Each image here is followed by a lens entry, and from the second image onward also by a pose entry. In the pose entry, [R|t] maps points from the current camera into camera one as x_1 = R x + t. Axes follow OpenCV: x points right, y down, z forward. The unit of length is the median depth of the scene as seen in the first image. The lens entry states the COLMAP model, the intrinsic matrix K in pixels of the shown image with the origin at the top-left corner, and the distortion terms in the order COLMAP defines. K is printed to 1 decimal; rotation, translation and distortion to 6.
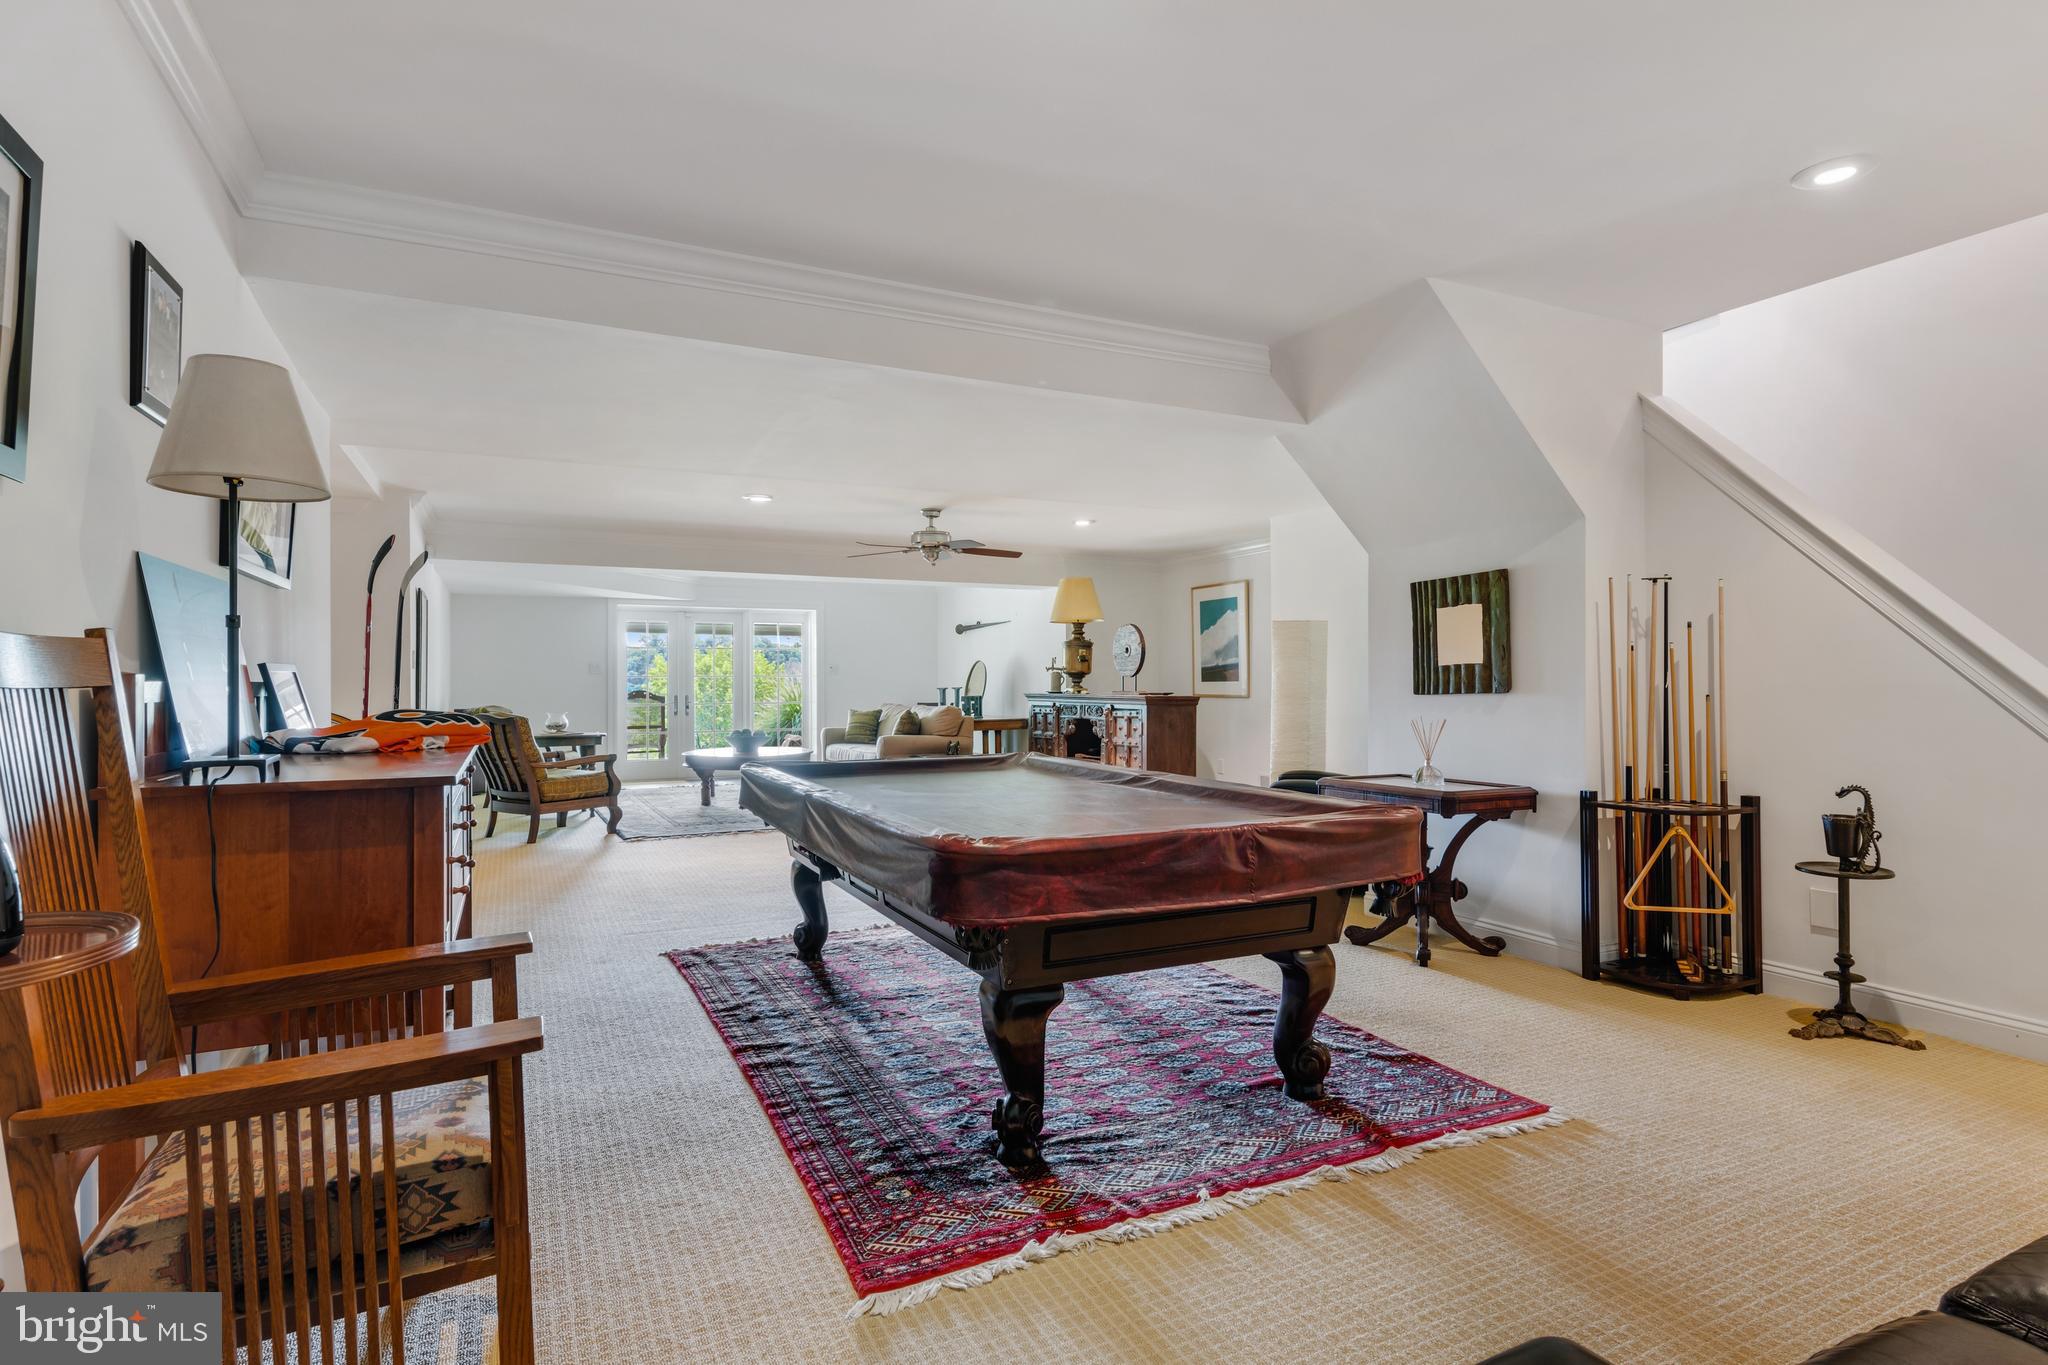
lens RADIAL K [[1027.1, 0, 1024.0], [0, 1027.1, 682.5], [0, 0, 1]] dist [-0.000427, -0.000024]
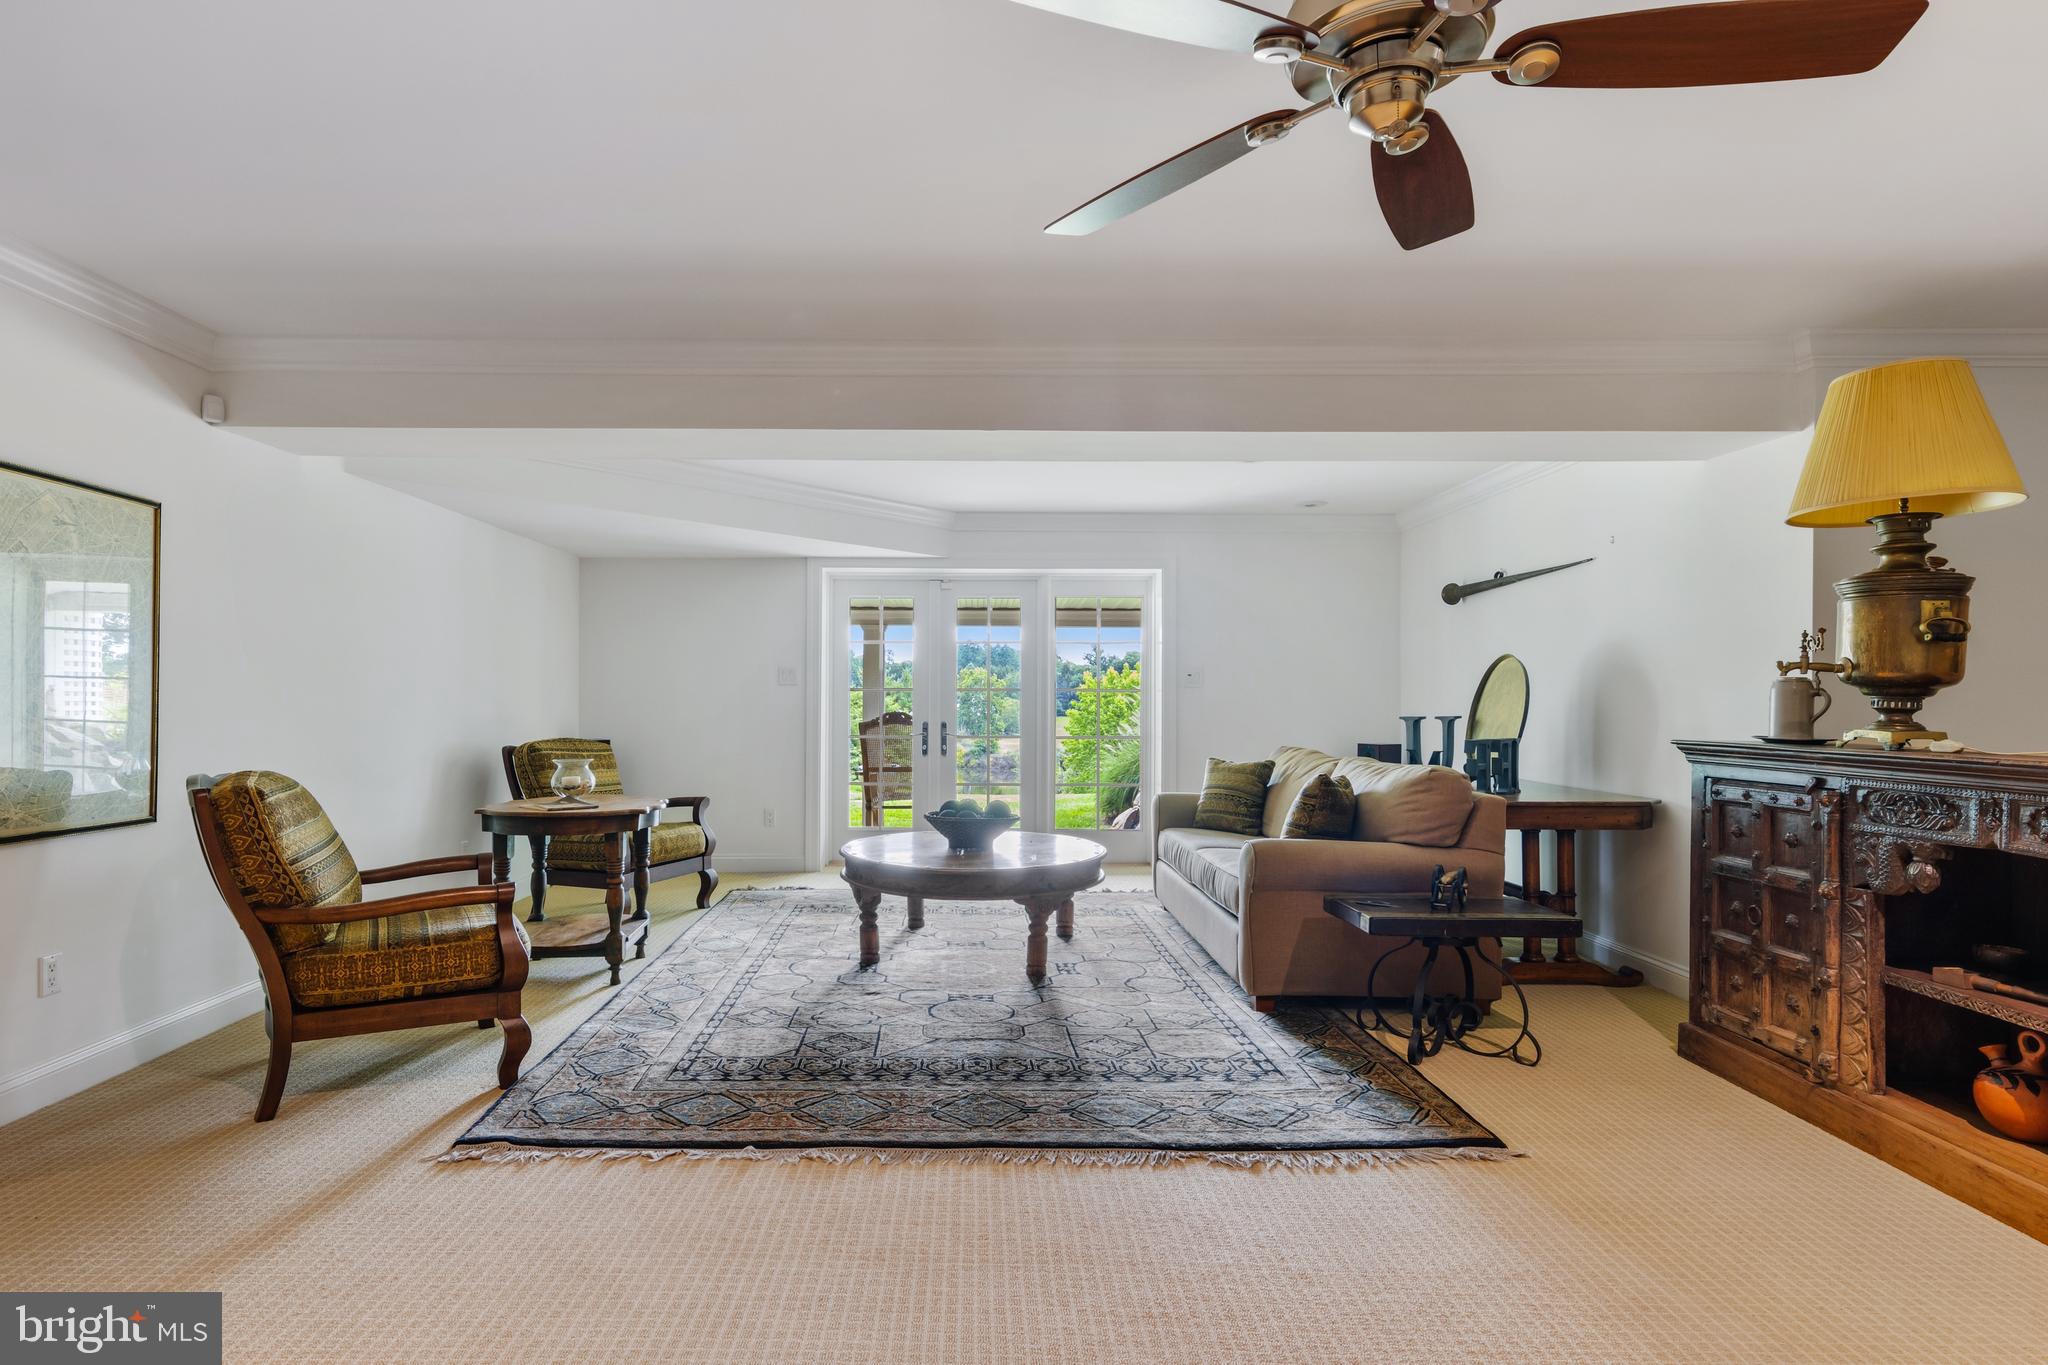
lens RADIAL K [[1036.8, 0, 1024.0], [0, 1036.8, 682.5], [0, 0, 1]] dist [-0.003256, -0.000298]
pose [[0.915131, 0.002408, -0.403150, -0.057612], [-0.009971, 0.999811, -0.016661, -0.000913], [0.403034, 0.019267, 0.914982, 0.580552]]
